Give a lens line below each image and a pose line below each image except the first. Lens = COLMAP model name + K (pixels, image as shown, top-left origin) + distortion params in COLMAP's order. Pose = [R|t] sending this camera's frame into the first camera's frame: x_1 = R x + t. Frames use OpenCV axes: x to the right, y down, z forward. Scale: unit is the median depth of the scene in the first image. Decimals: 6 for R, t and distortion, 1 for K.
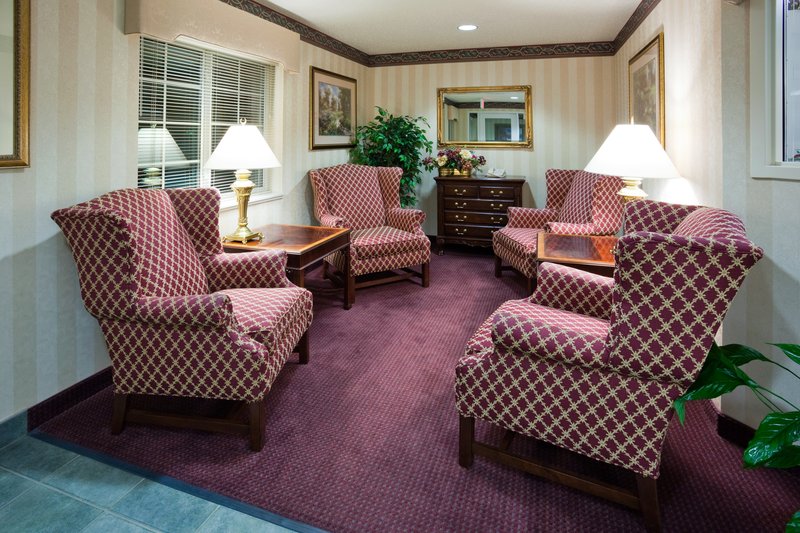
lens RADIAL K [[407.2, 0, 397.0], [0, 407.2, 219.0], [0, 0, 1]] dist [-0.051179, 0.018269]
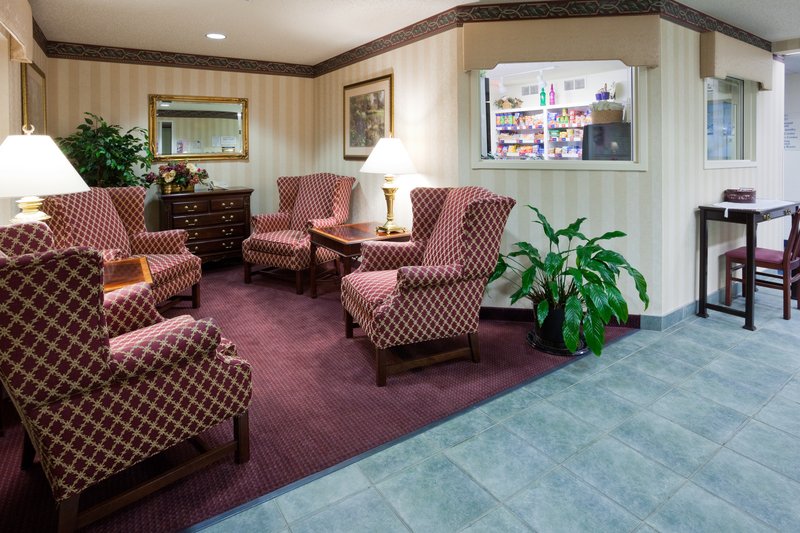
lens RADIAL K [[406.7, 0, 398.6], [0, 406.7, 281.3], [0, 0, 1]] dist [-0.033247, 0.000124]
pose [[0.625813, -0.246643, 0.739950, -0.349340], [0.157071, 0.969102, 0.190182, -0.003457], [-0.763994, -0.002793, 0.645217, 0.012095]]
